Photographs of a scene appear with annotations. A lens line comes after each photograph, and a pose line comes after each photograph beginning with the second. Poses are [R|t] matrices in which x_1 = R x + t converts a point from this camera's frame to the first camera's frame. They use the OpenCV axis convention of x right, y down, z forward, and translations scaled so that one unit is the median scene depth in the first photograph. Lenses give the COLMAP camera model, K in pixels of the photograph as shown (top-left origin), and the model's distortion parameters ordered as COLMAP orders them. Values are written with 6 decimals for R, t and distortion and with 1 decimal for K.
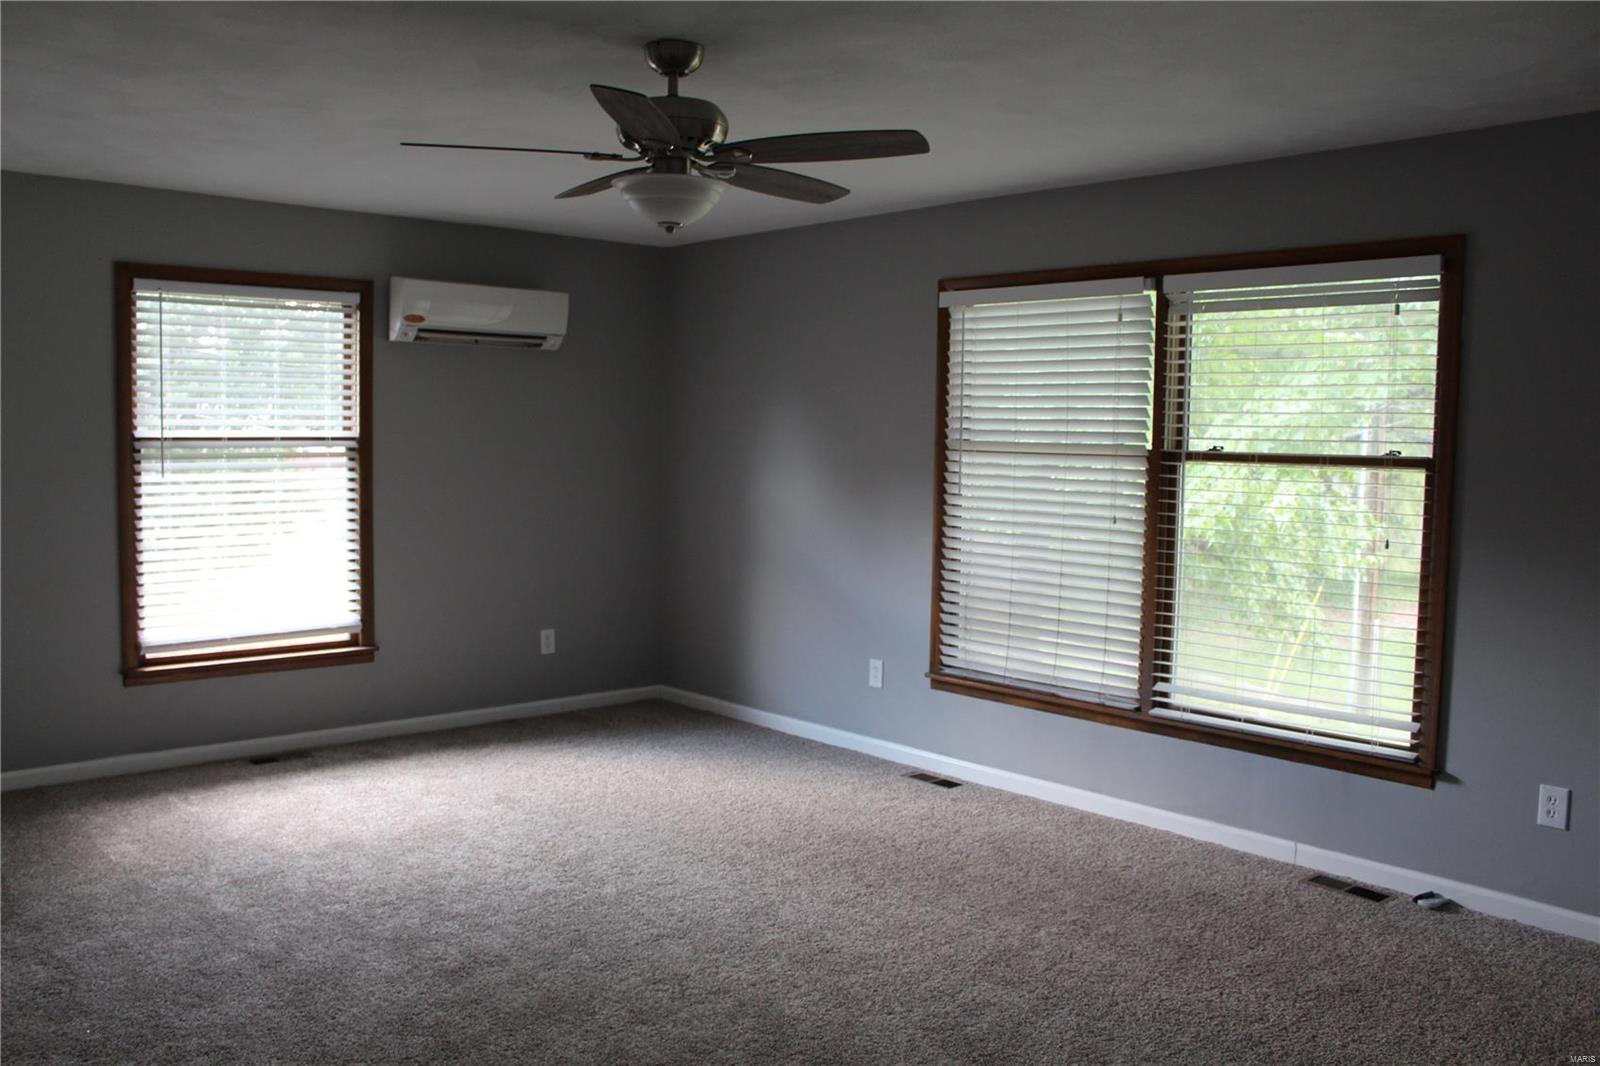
lens RADIAL K [[1339.3, 0, 802.0], [0, 1339.3, 529.7], [0, 0, 1]] dist [-0.148966, 0.108889]
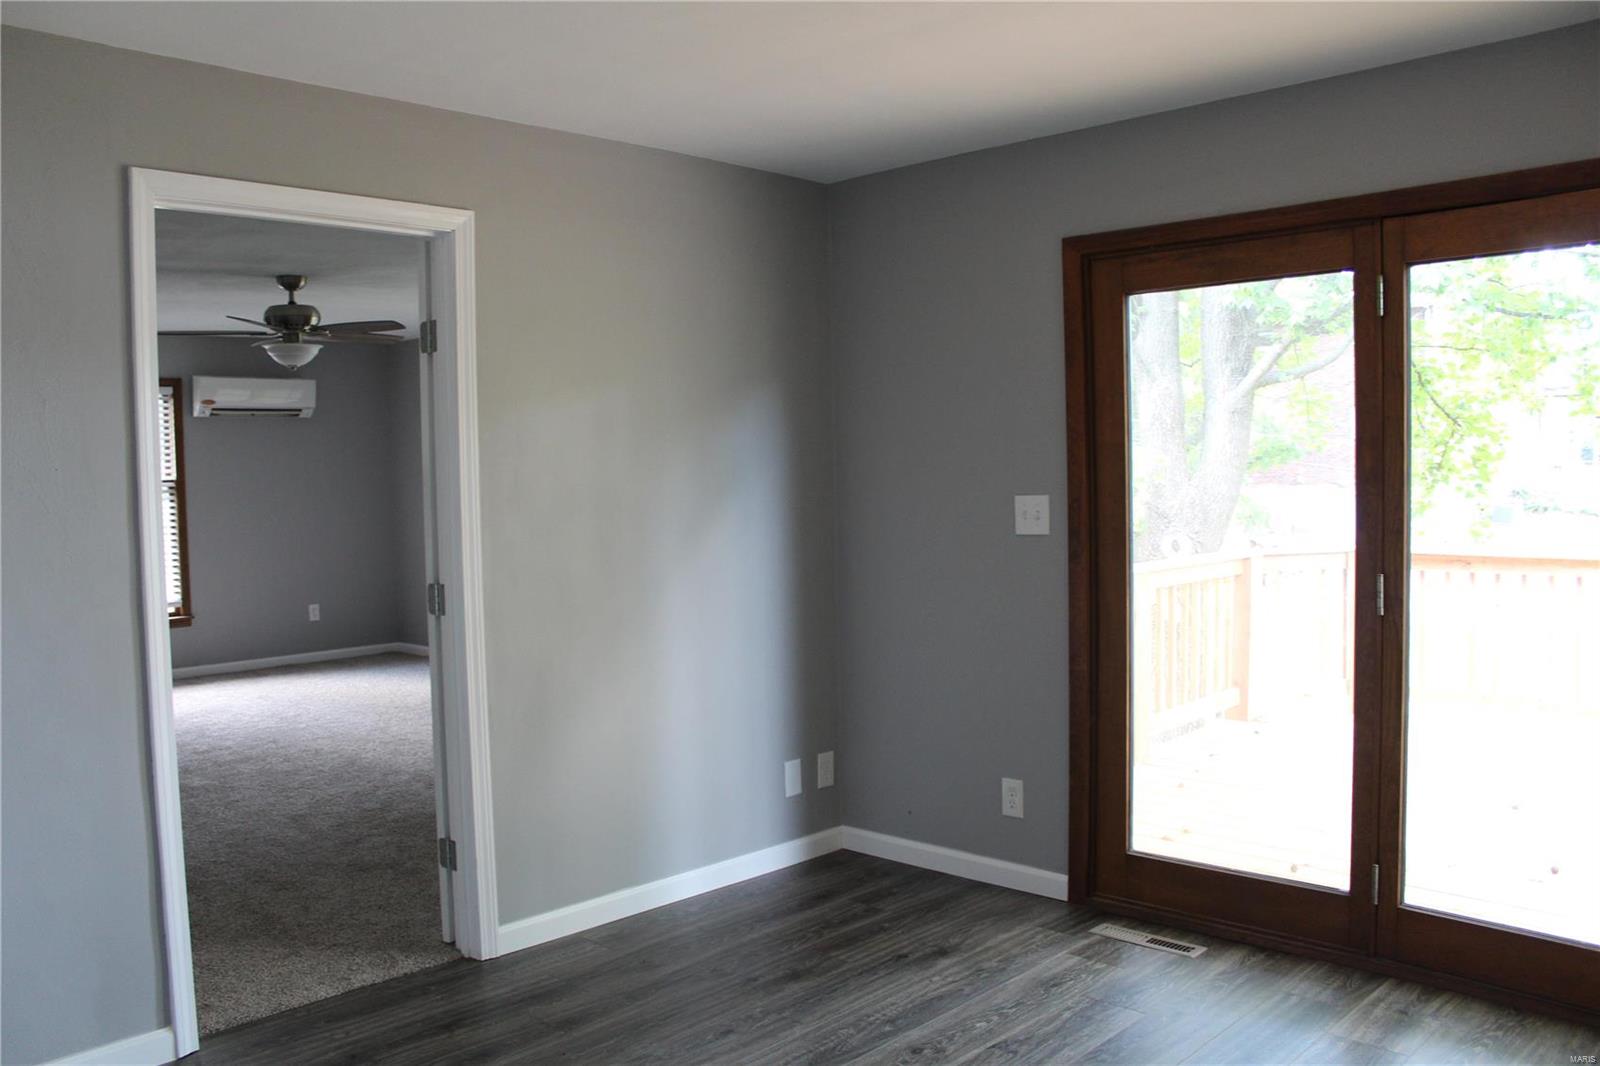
lens RADIAL K [[1339.3, 0, 798.3], [0, 1339.3, 536.9], [0, 0, 1]] dist [-0.148966, 0.108889]
pose [[0.997286, -0.039562, 0.062091, 0.293350], [0.040532, 0.999074, -0.014440, 0.048080], [-0.061462, 0.016918, 0.997966, -0.564177]]
